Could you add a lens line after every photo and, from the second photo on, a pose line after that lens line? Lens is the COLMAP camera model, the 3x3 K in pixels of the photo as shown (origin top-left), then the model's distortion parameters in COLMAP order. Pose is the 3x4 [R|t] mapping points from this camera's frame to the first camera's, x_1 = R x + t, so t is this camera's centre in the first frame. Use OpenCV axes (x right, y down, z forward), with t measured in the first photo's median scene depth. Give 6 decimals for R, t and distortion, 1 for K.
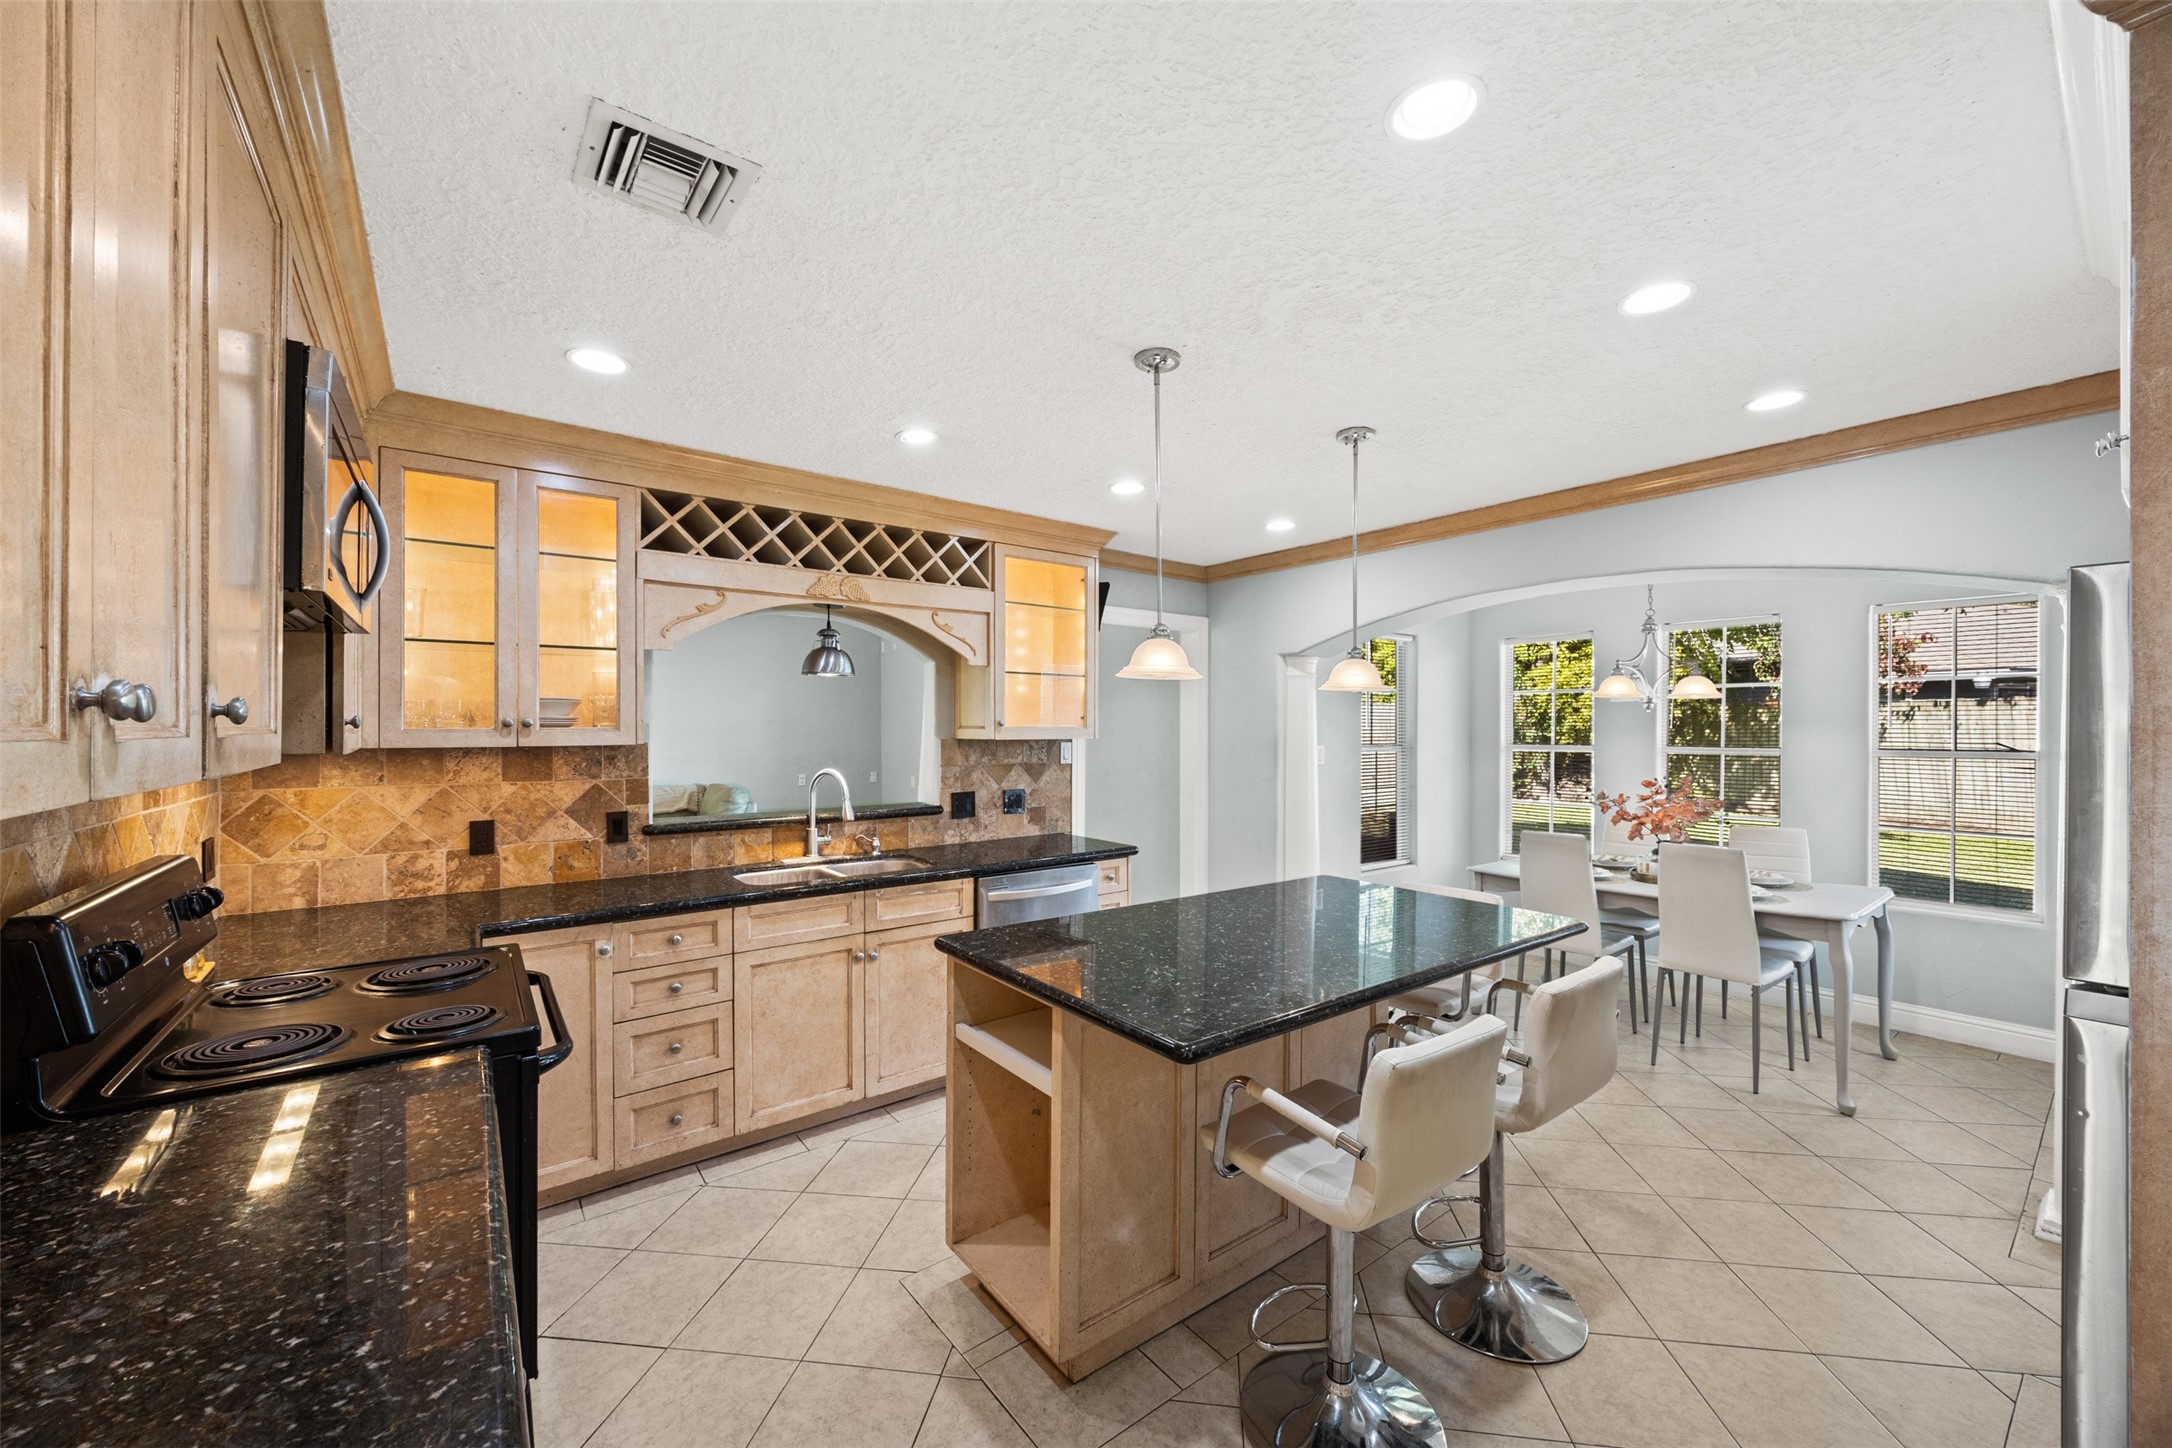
lens RADIAL K [[833.5, 0, 1087.6], [0, 833.5, 731.5], [0, 0, 1]] dist [-0.002606, -0.000210]
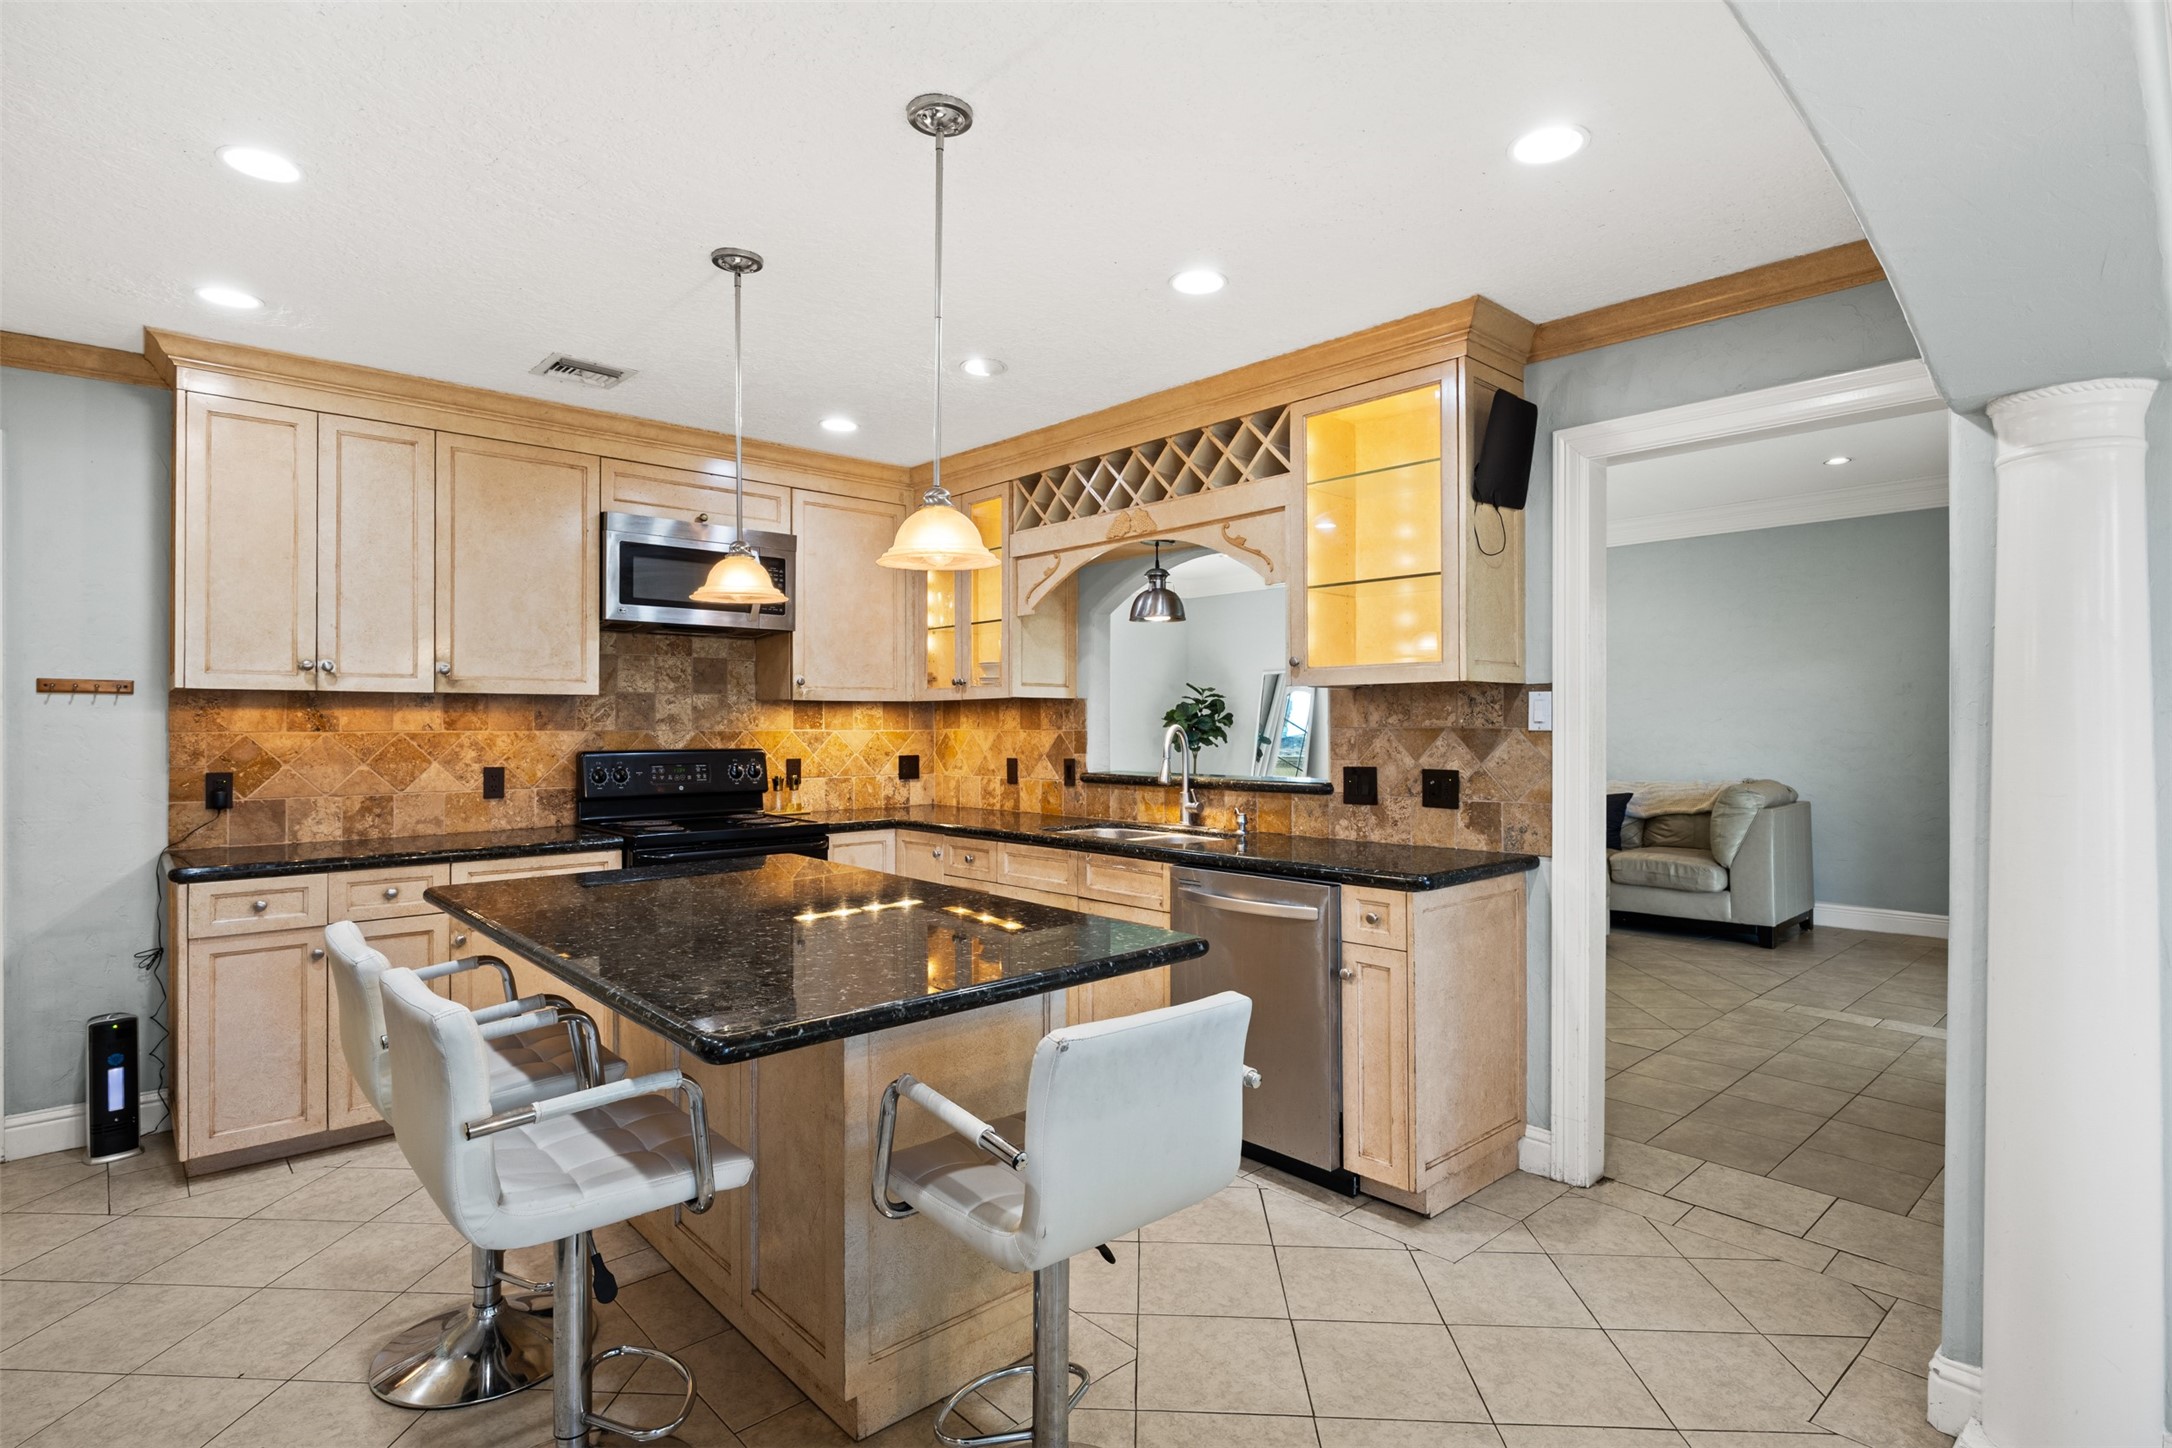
lens RADIAL K [[1150.5, 0, 1115.3], [0, 1150.5, 721.9], [0, 0, 1]] dist [0.001102, 0.000593]
pose [[0.060042, -0.004729, -0.998185, 0.842503], [-0.002194, 0.999986, -0.004869, 0.044271], [0.998193, 0.002483, 0.060030, 0.801438]]
